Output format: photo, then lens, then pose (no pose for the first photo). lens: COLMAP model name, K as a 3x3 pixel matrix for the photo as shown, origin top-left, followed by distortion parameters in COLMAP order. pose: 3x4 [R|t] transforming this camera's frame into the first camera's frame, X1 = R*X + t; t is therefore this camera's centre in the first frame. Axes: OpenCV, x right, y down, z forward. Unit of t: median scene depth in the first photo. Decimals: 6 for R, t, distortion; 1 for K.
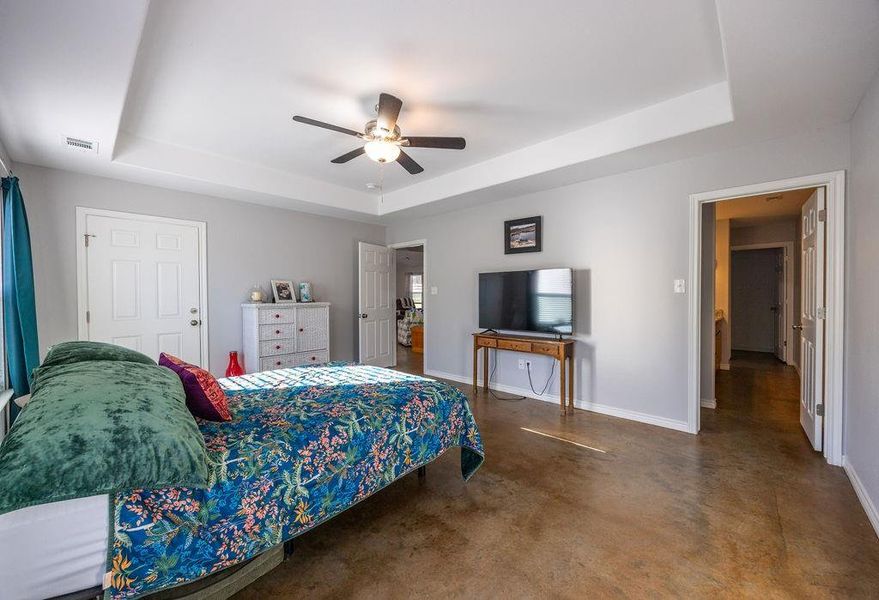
lens RADIAL K [[355.2, 0, 435.9], [0, 355.2, 302.5], [0, 0, 1]] dist [0.001235, 0.000950]
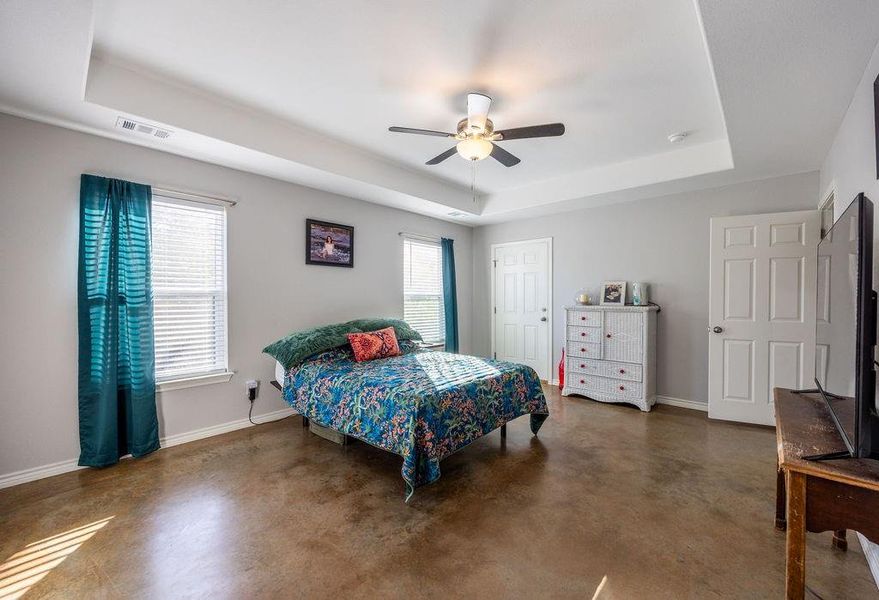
lens RADIAL K [[355.2, 0, 439.5], [0, 355.2, 301.8], [0, 0, 1]] dist [0.001235, 0.000950]
pose [[-0.001713, 0.016601, -0.999861, 0.526535], [-0.023630, 0.999582, 0.016637, -0.014674], [0.999719, 0.023655, -0.001320, 0.573117]]
